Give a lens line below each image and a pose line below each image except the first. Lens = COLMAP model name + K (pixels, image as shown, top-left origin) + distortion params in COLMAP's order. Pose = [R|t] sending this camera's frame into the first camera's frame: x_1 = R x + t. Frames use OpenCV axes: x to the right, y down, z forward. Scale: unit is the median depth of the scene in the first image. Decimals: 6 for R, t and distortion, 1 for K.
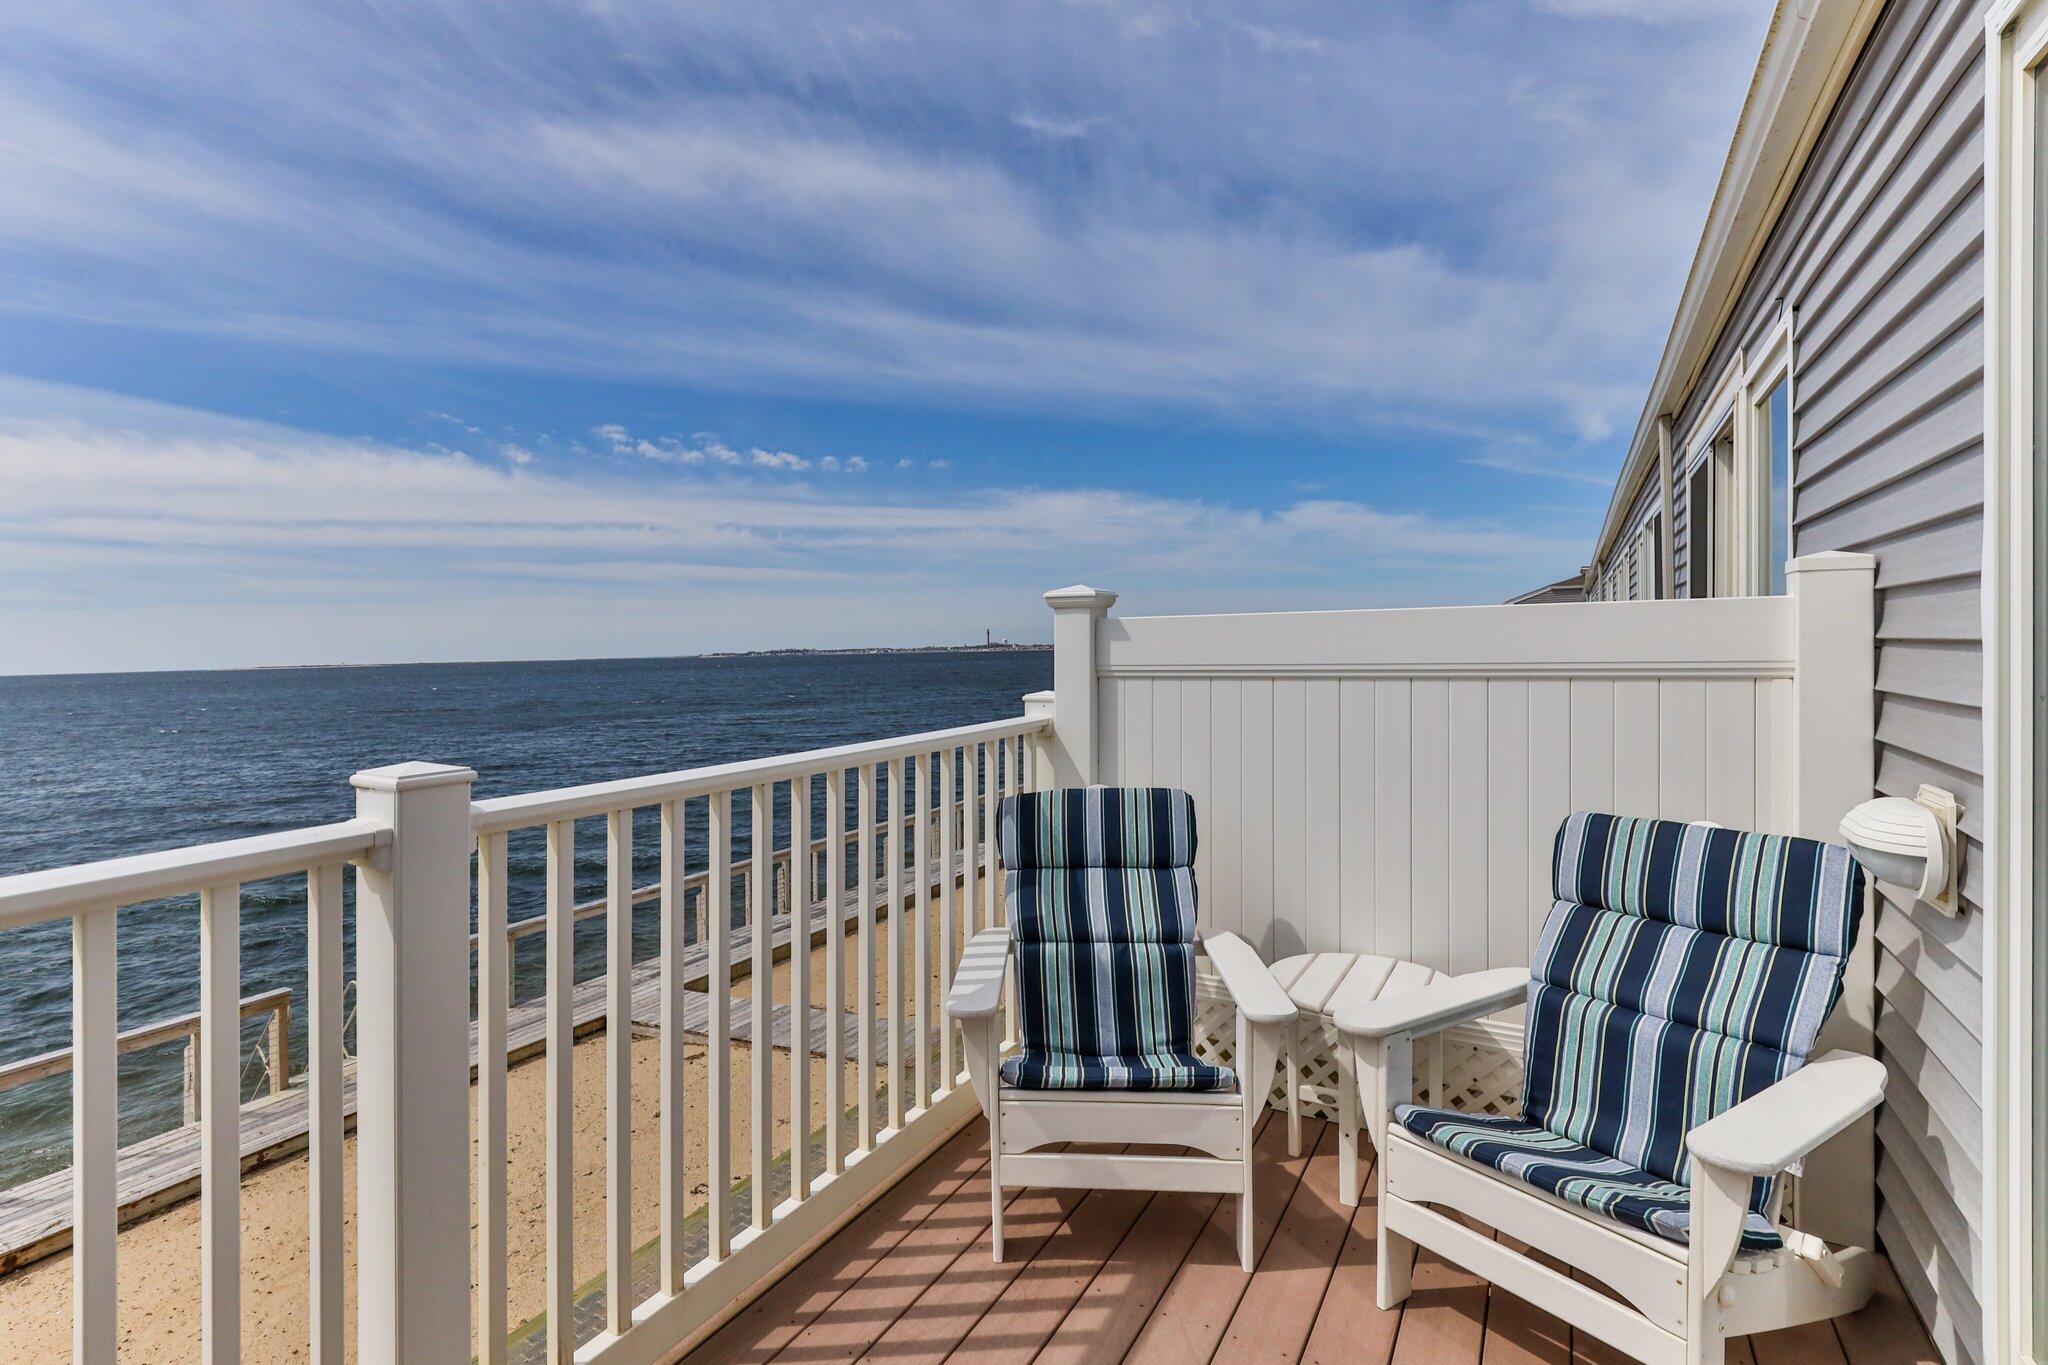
lens RADIAL K [[1037.4, 0, 902.5], [0, 1037.4, 578.1], [0, 0, 1]] dist [-0.024225, -0.000395]
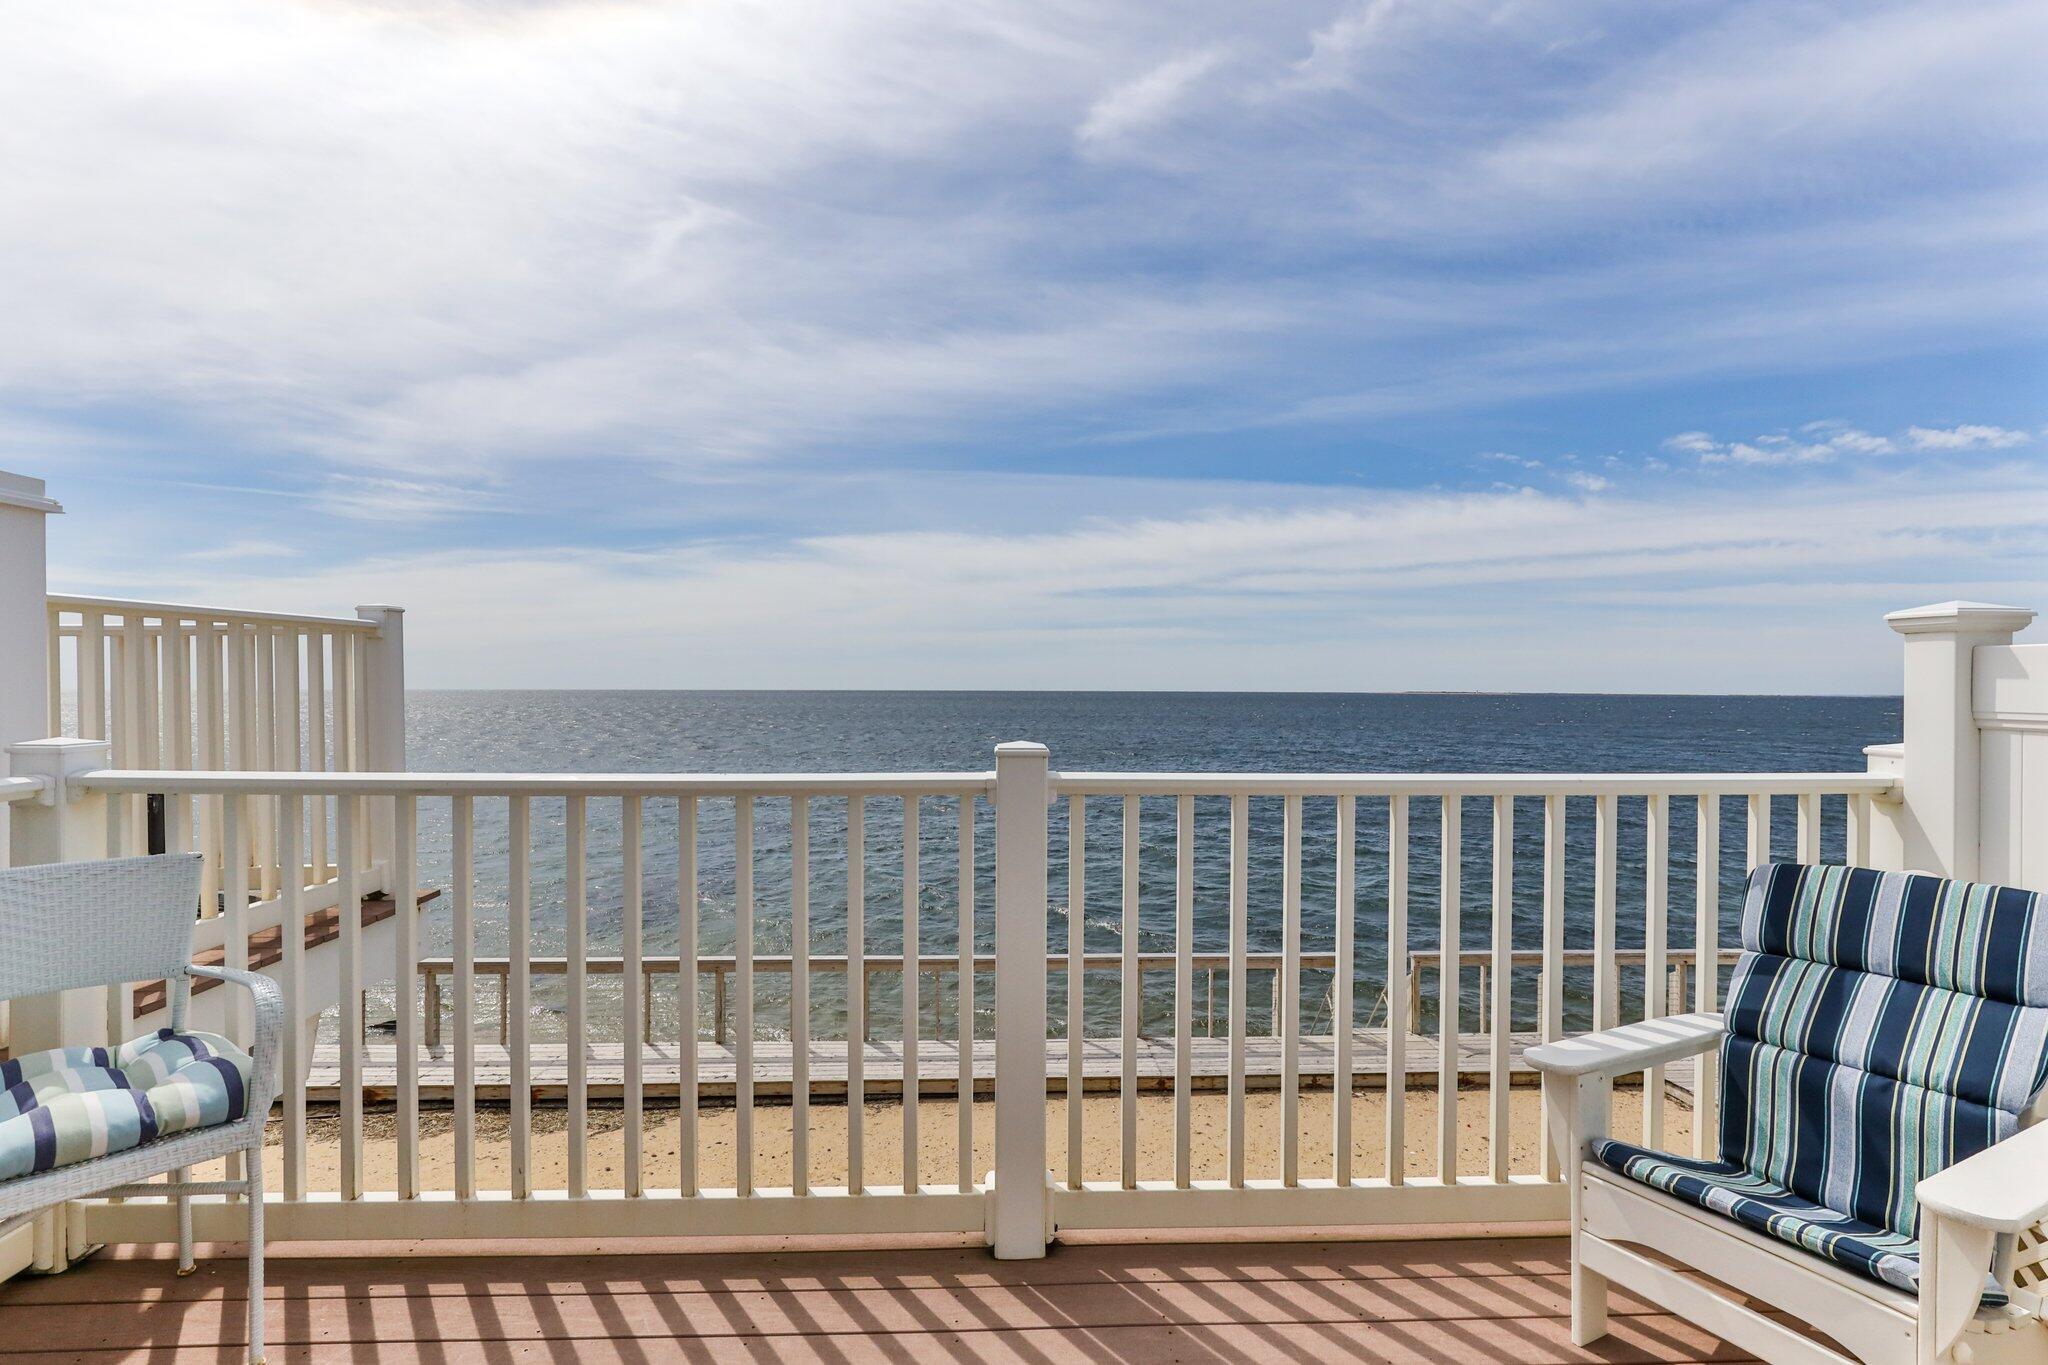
lens RADIAL K [[990.5, 0, 1004.6], [0, 990.5, 682.2], [0, 0, 1]] dist [-0.012762, 0.000404]
pose [[0.555960, 0.021185, -0.830939, 0.149414], [0.037134, 0.998044, 0.050291, 0.002563], [0.830379, -0.058816, 0.554086, 0.032547]]
